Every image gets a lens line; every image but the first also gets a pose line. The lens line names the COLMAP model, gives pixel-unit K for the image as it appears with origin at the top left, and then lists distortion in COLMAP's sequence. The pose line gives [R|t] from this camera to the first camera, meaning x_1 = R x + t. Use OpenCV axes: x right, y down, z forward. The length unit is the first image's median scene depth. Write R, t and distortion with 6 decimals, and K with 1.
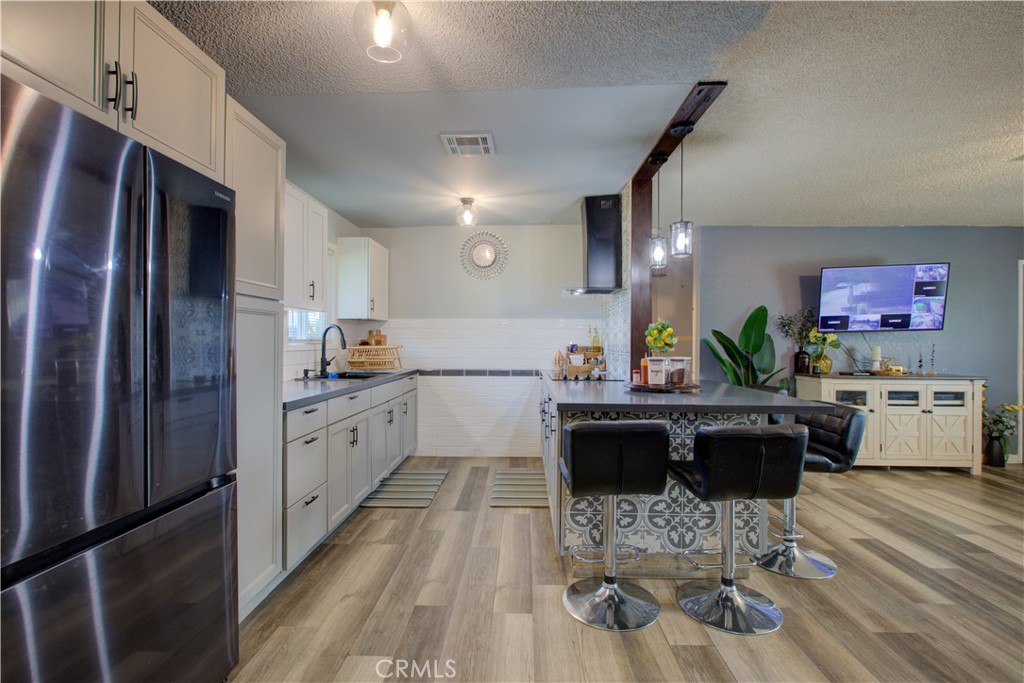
lens RADIAL K [[476.8, 0, 508.6], [0, 476.8, 340.3], [0, 0, 1]] dist [-0.005276, 0.006068]
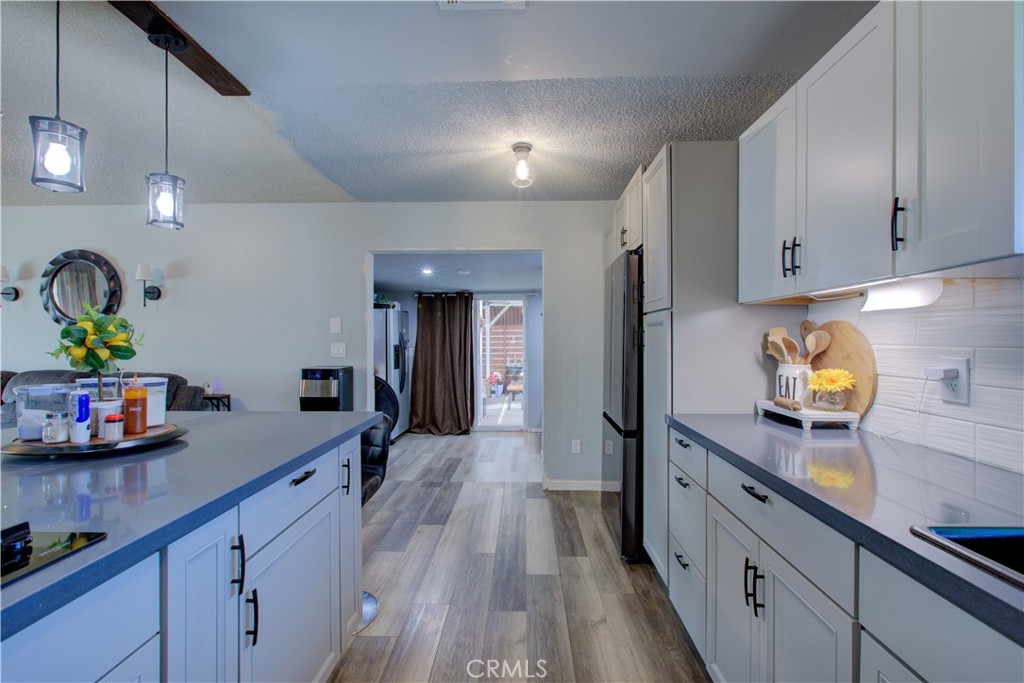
lens RADIAL K [[476.8, 0, 512.3], [0, 476.8, 341.8], [0, 0, 1]] dist [-0.005276, 0.006068]
pose [[-0.999975, -0.001755, -0.006782, -0.186712], [-0.001733, 0.999993, -0.003168, -0.011561], [0.006787, -0.003157, -0.999972, 2.354571]]
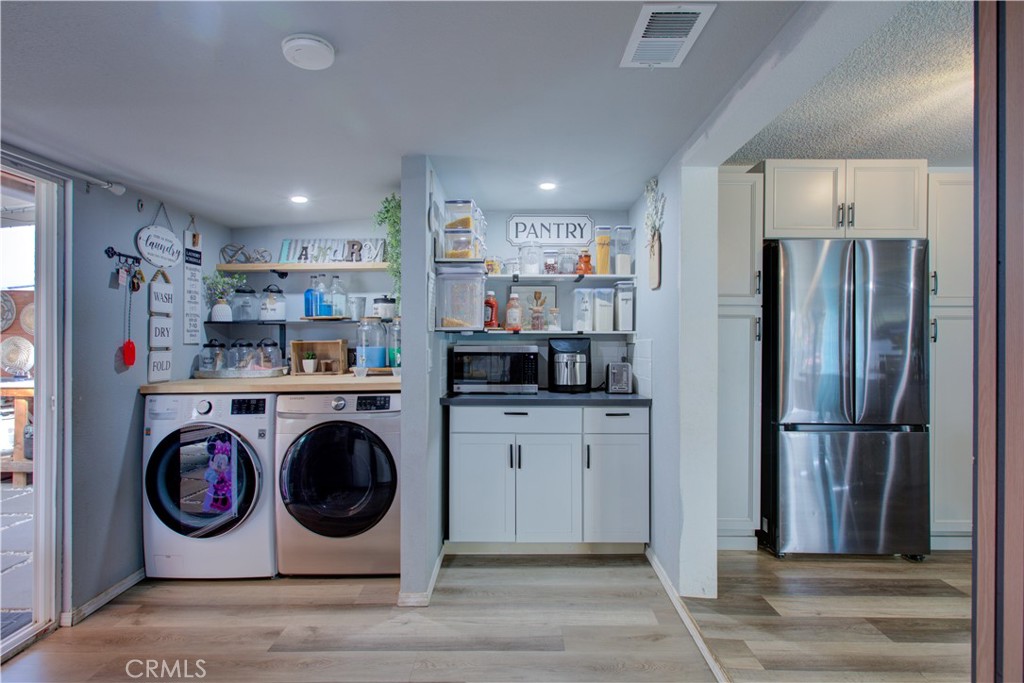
lens RADIAL K [[492.4, 0, 510.7], [0, 492.4, 340.7], [0, 0, 1]] dist [0.003025, 0.000322]
pose [[0.031422, -0.000708, -0.999506, 0.875550], [0.005374, 0.999985, -0.000540, -0.000641], [0.999492, -0.005354, 0.031425, -0.343992]]
